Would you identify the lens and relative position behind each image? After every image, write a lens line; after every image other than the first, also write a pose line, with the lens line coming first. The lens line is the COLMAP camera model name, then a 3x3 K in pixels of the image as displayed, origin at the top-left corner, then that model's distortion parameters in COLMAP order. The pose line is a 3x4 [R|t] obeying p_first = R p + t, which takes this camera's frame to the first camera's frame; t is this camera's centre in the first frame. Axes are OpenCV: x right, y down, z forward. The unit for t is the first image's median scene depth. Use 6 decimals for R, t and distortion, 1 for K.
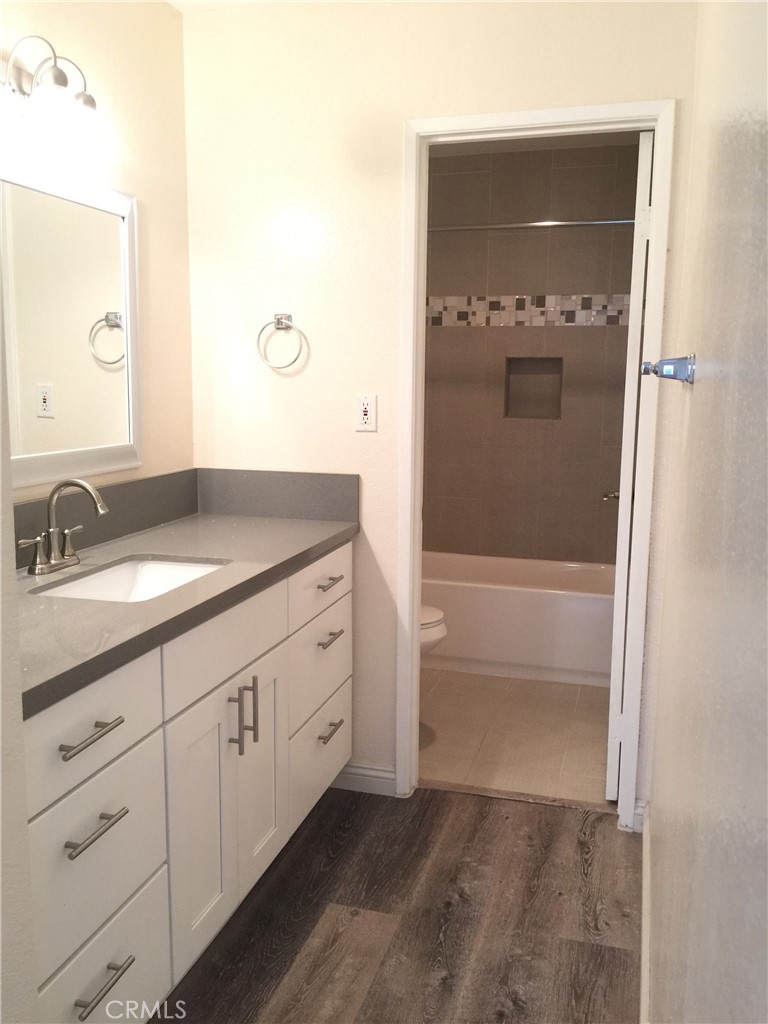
lens RADIAL K [[894.1, 0, 385.1], [0, 894.1, 510.4], [0, 0, 1]] dist [0.073384, -0.075225]
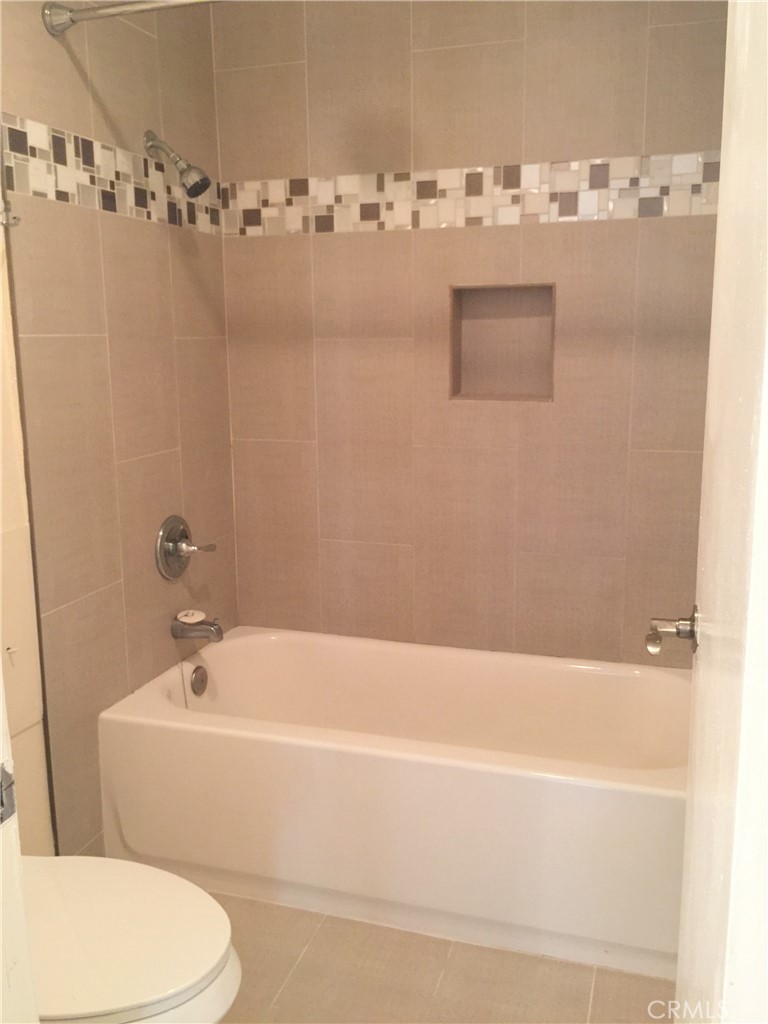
lens RADIAL K [[894.1, 0, 385.5], [0, 894.1, 509.6], [0, 0, 1]] dist [0.073384, -0.075225]
pose [[0.999531, -0.017441, -0.025165, 0.108464], [0.018193, 0.999385, 0.029990, -0.054528], [0.024626, -0.030434, 0.999233, 0.461639]]
